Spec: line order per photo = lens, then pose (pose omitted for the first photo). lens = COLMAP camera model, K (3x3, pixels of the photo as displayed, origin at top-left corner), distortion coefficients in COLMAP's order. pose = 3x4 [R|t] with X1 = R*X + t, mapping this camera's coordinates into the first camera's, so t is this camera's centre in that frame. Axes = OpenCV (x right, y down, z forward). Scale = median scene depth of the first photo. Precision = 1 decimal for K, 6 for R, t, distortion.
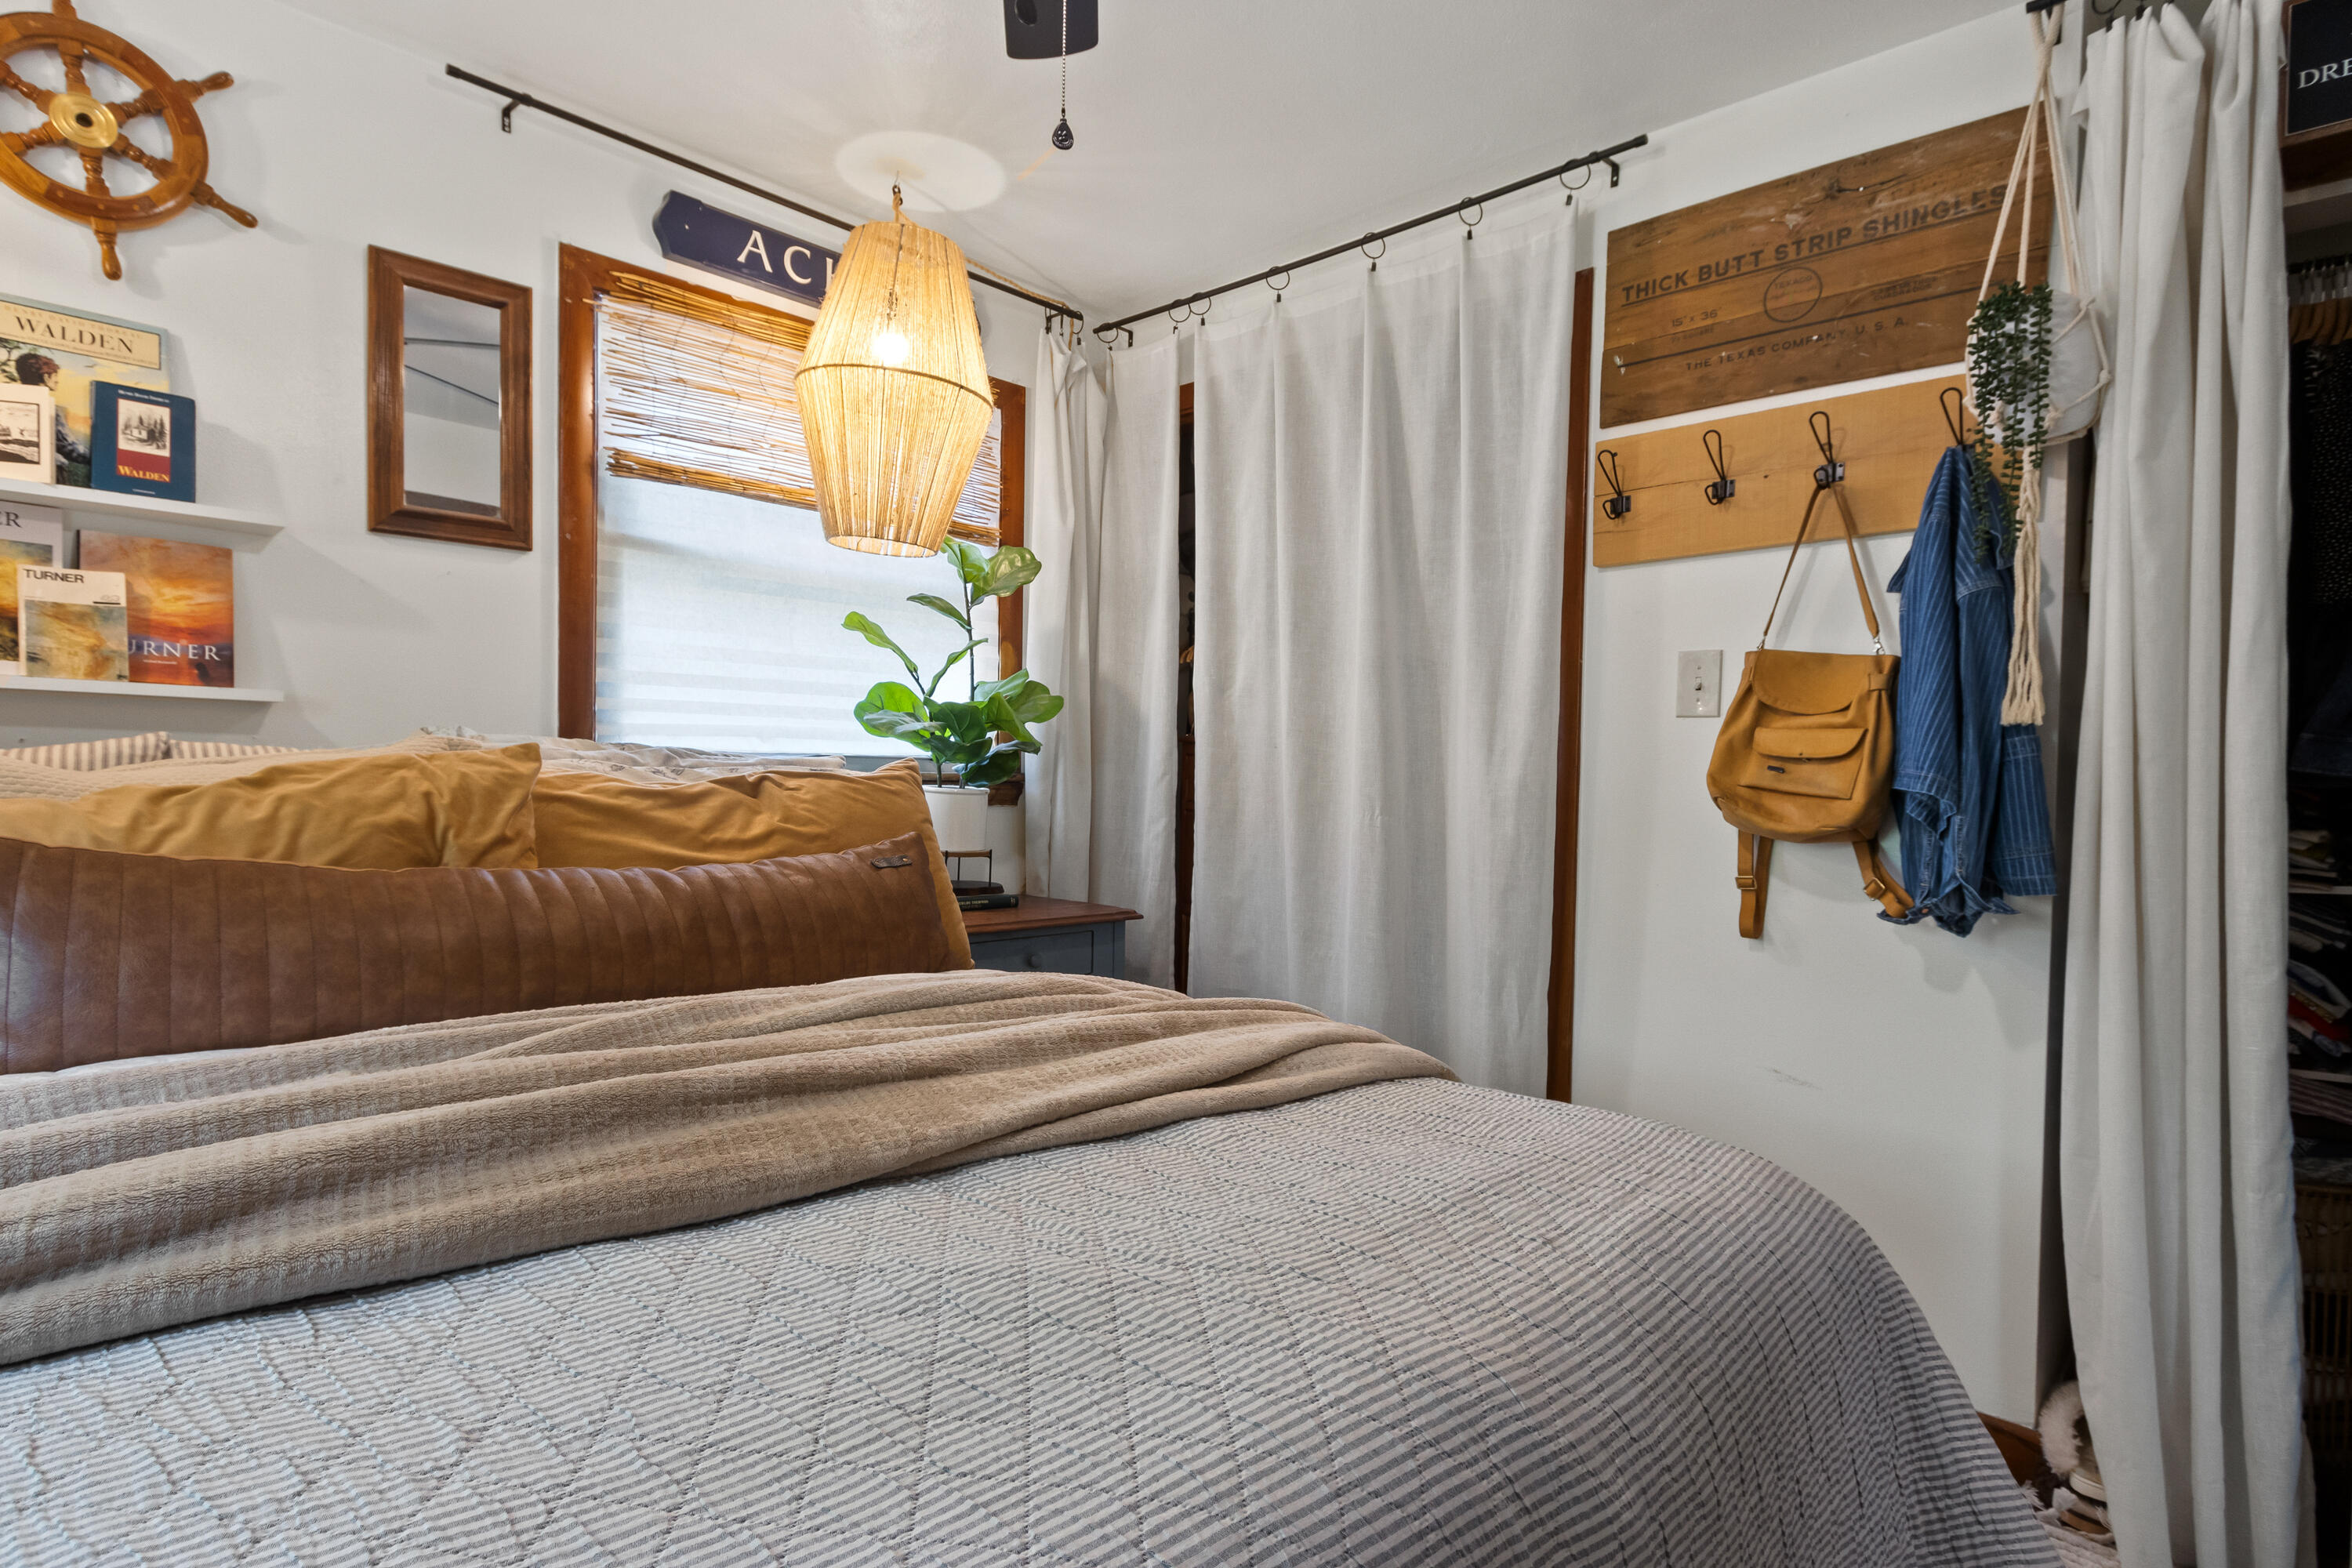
lens RADIAL K [[1189.9, 0, 1099.7], [0, 1189.9, 755.7], [0, 0, 1]] dist [0.000489, -0.000425]
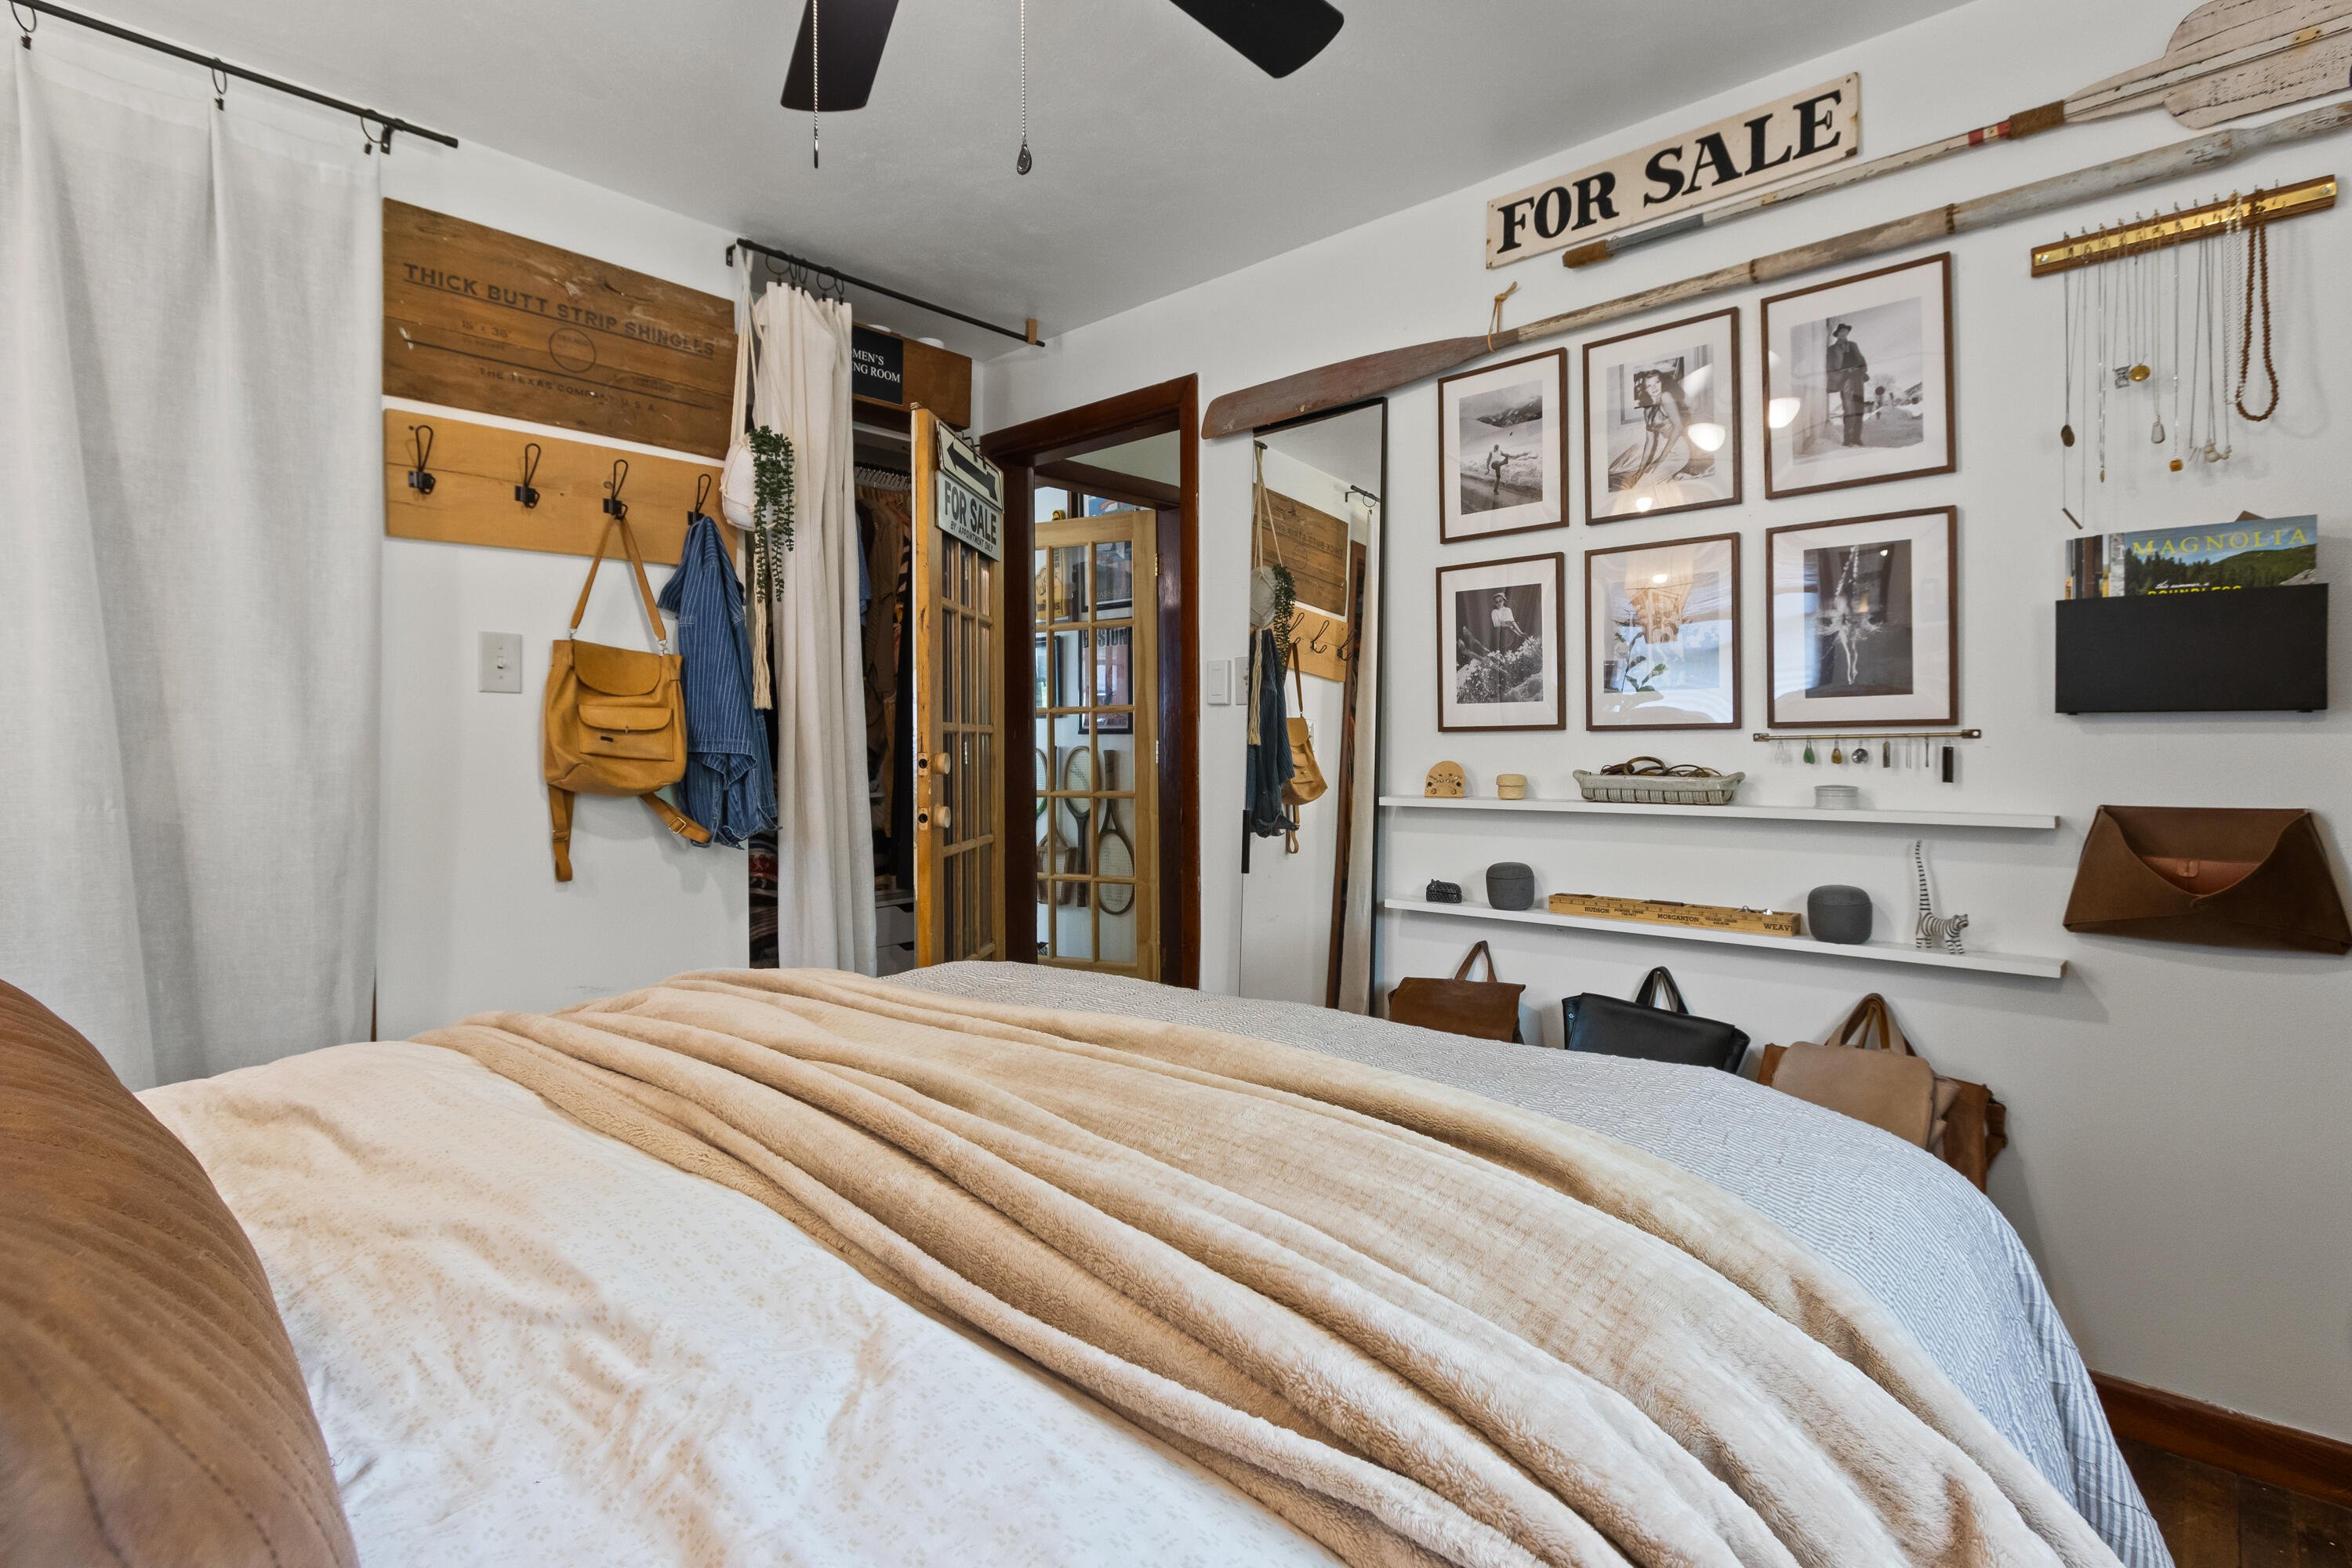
lens RADIAL K [[1153.0, 0, 1173.1], [0, 1153.0, 720.3], [0, 0, 1]] dist [0.001474, 0.000492]
pose [[-0.060707, 0.005100, 0.998143, -0.663112], [-0.002852, 0.999982, -0.005283, -0.003542], [-0.998152, -0.003168, -0.060691, 0.475577]]
